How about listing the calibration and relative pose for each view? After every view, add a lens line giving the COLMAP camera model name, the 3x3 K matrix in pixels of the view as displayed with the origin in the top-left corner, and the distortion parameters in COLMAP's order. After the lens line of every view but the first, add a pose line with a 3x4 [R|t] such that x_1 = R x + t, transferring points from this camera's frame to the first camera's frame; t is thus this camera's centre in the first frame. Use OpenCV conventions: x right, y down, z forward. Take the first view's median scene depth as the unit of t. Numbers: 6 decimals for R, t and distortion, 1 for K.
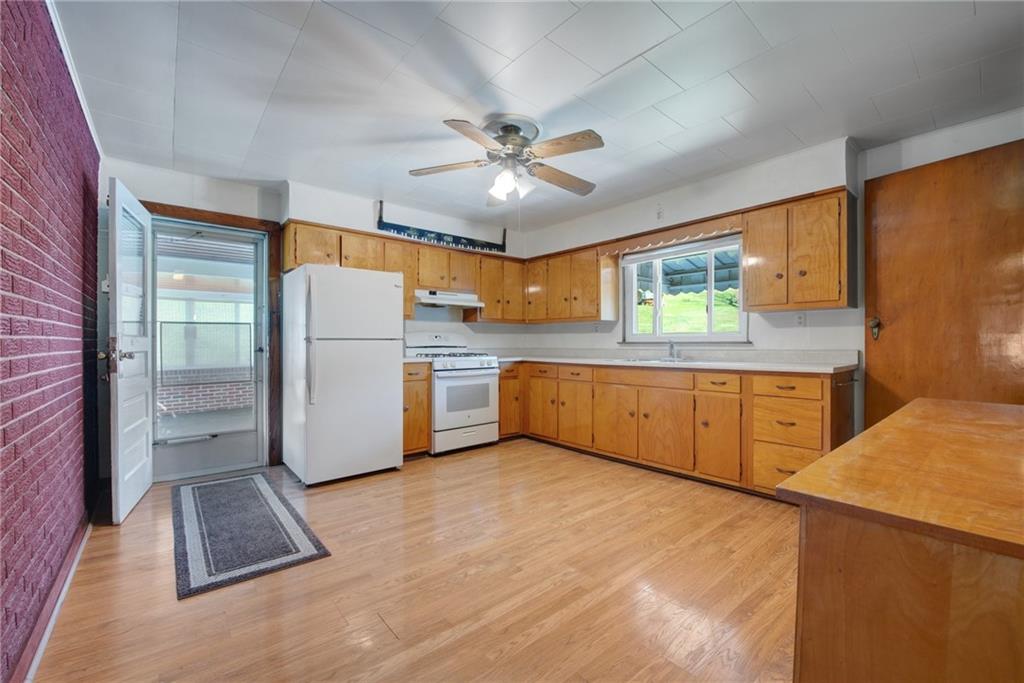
lens RADIAL K [[416.1, 0, 515.3], [0, 416.1, 346.8], [0, 0, 1]] dist [-0.013993, -0.000082]
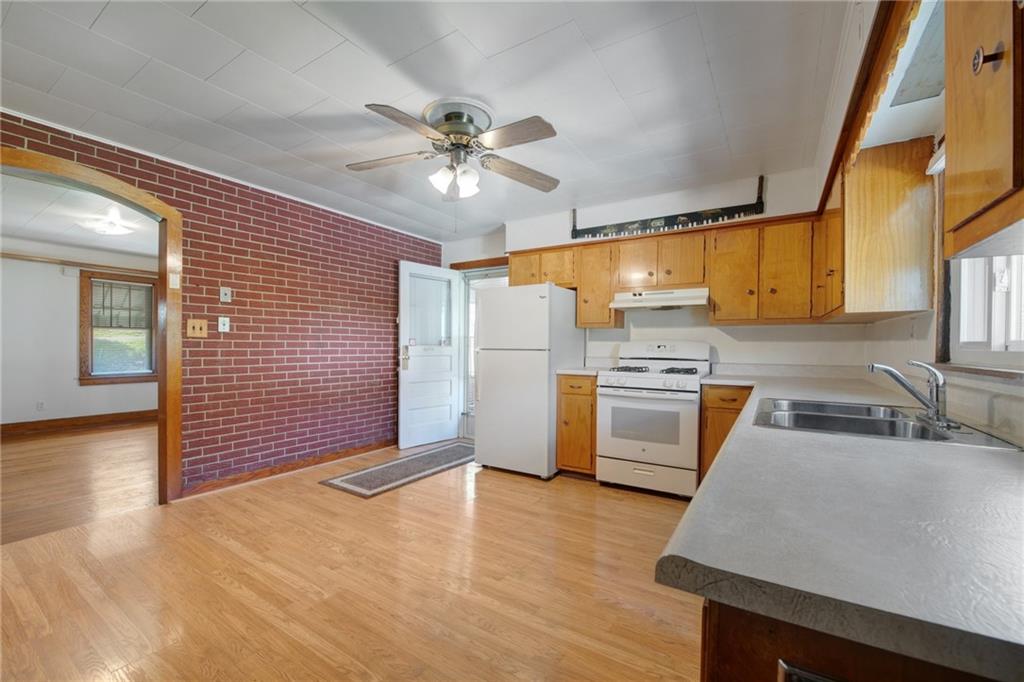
lens RADIAL K [[414.3, 0, 509.7], [0, 414.3, 356.6], [0, 0, 1]] dist [-0.020171, -0.000123]
pose [[0.296594, 0.027852, -0.954598, 0.581320], [-0.017885, 0.999561, 0.023606, -0.021713], [0.954836, 0.010072, 0.296962, 0.566183]]
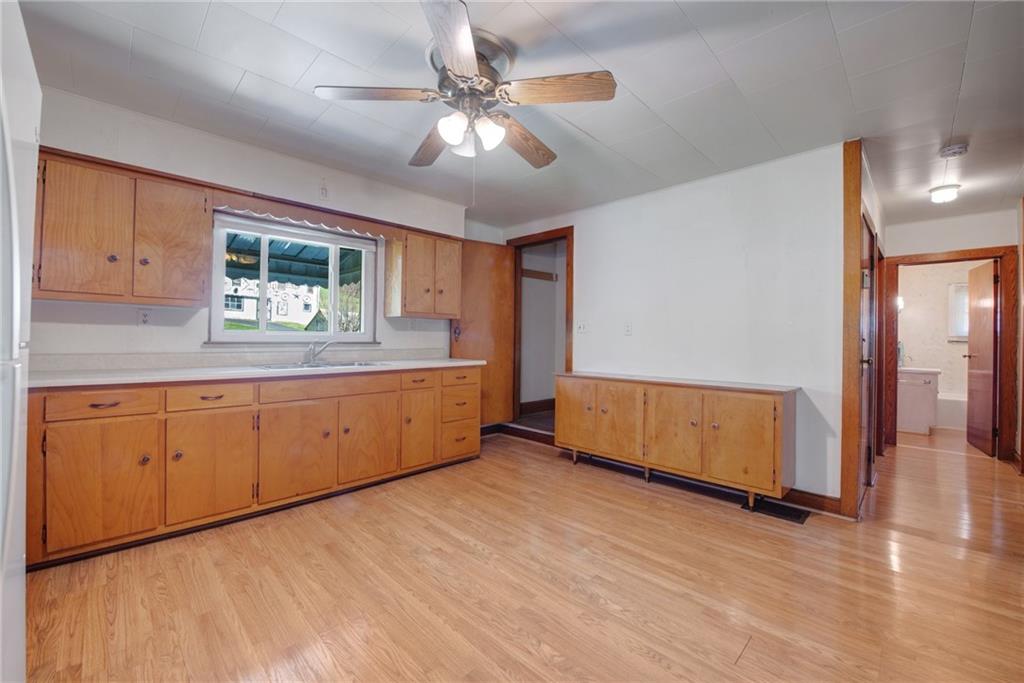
lens RADIAL K [[411.1, 0, 512.0], [0, 411.1, 341.5], [0, 0, 1]] dist [-0.016412, -0.000092]
pose [[-0.077907, -0.006345, 0.996940, -0.486617], [-0.001969, 0.999979, 0.006210, -0.019567], [-0.996959, -0.001479, -0.077918, 0.653253]]
